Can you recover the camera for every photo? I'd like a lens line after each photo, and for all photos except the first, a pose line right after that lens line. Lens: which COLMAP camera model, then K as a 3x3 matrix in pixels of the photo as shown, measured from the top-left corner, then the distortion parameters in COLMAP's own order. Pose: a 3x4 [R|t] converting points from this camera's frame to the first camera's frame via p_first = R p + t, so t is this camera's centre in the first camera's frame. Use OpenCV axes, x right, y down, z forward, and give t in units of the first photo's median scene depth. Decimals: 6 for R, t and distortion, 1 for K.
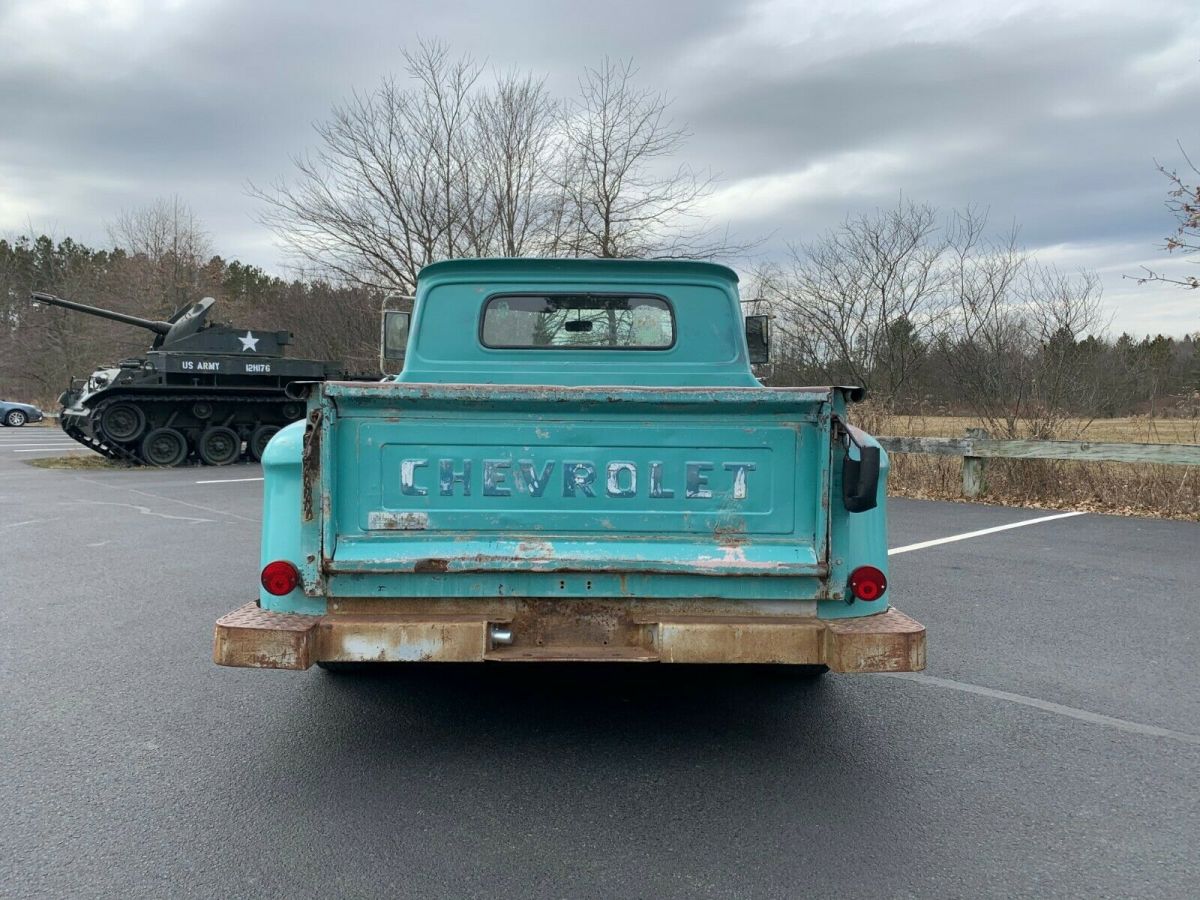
lens RADIAL K [[932.2, 0, 594.2], [0, 932.2, 415.7], [0, 0, 1]] dist [0.063102, -0.053525]
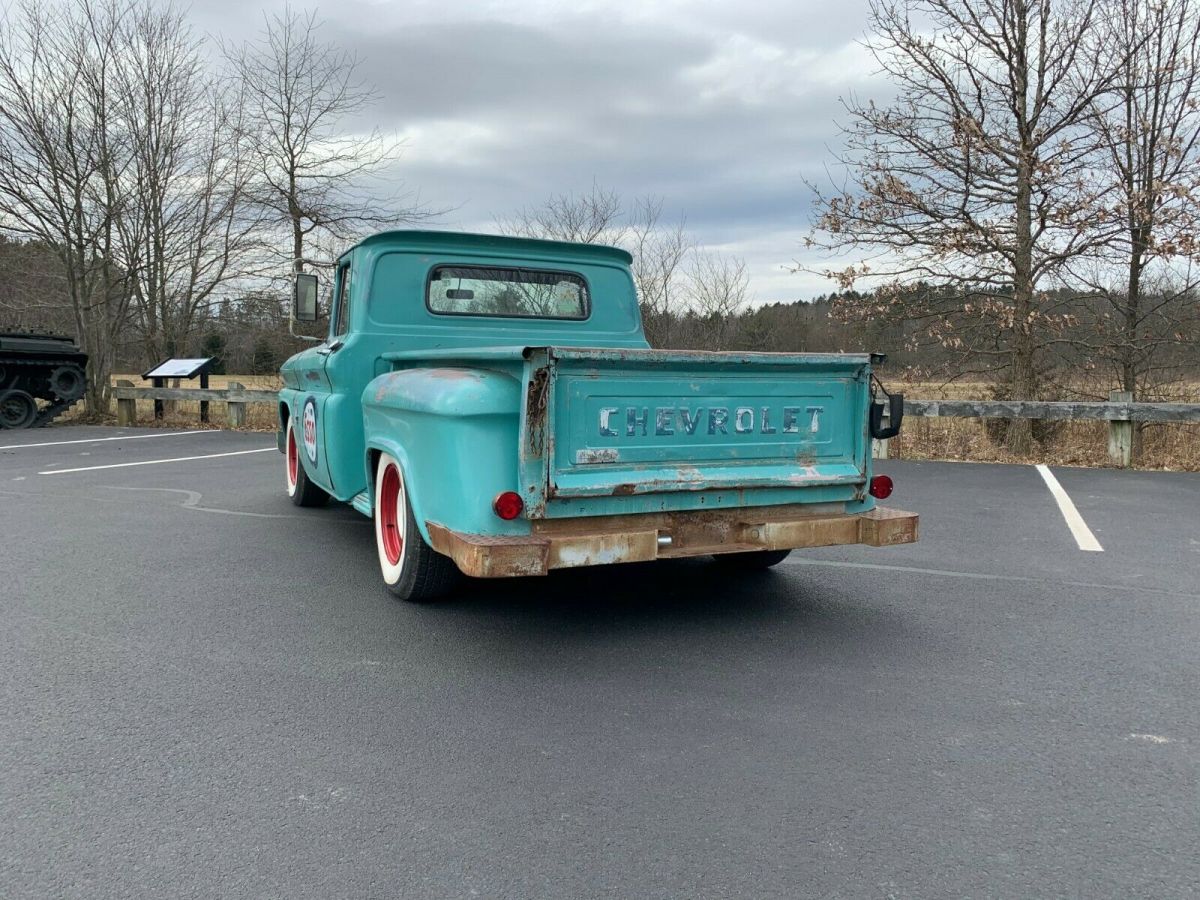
lens RADIAL K [[925.4, 0, 595.8], [0, 925.4, 417.2], [0, 0, 1]] dist [0.040555, -0.013435]
pose [[0.914068, -0.019104, 0.405111, -0.719866], [0.001708, 0.999062, 0.043261, 0.004608], [-0.405558, -0.038852, 0.913243, -0.150428]]
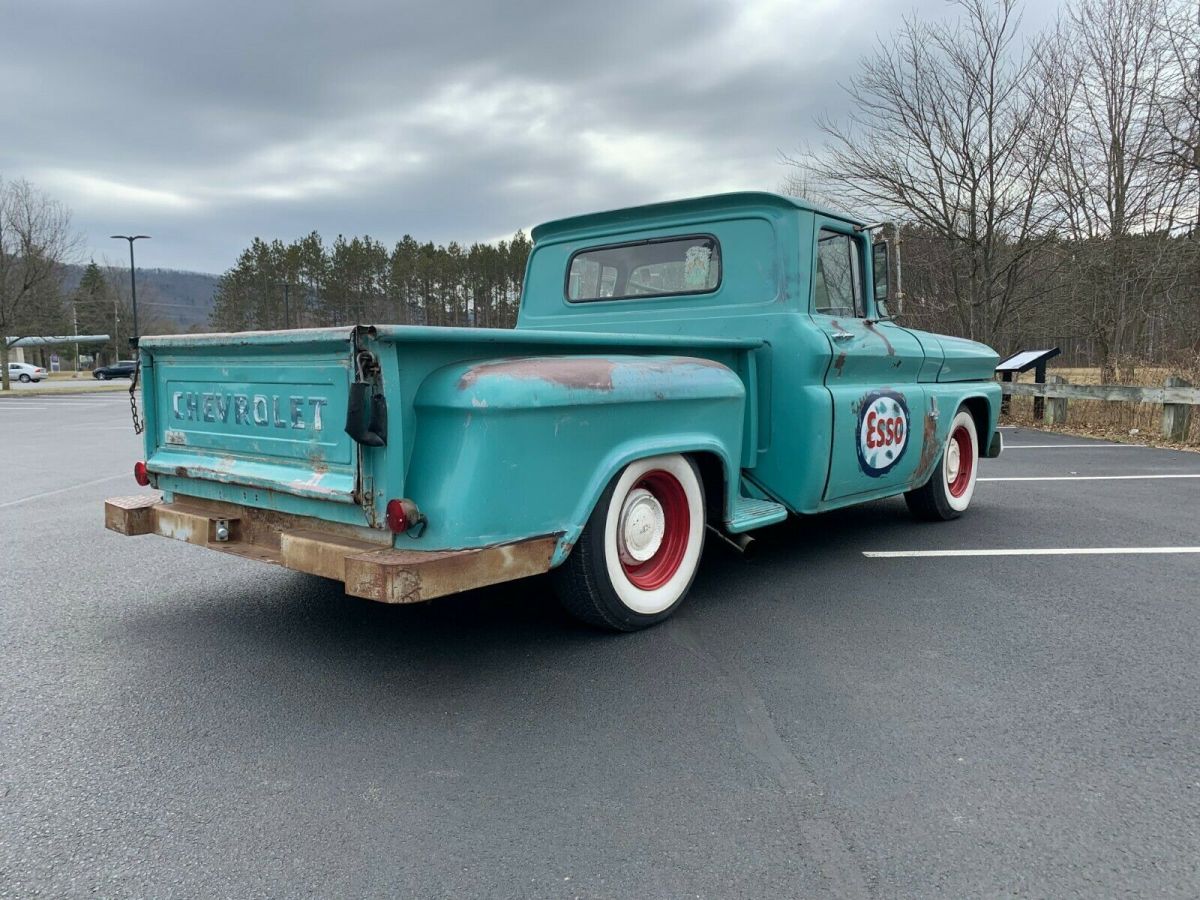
lens RADIAL K [[933.5, 0, 600.0], [0, 933.5, 450.0], [0, 0, 1]] dist [0.061400, -0.063823]
pose [[0.749283, 0.047633, -0.660535, 1.149108], [0.002519, 0.997198, 0.074768, 0.029897], [0.662246, -0.057686, 0.747063, 0.388628]]
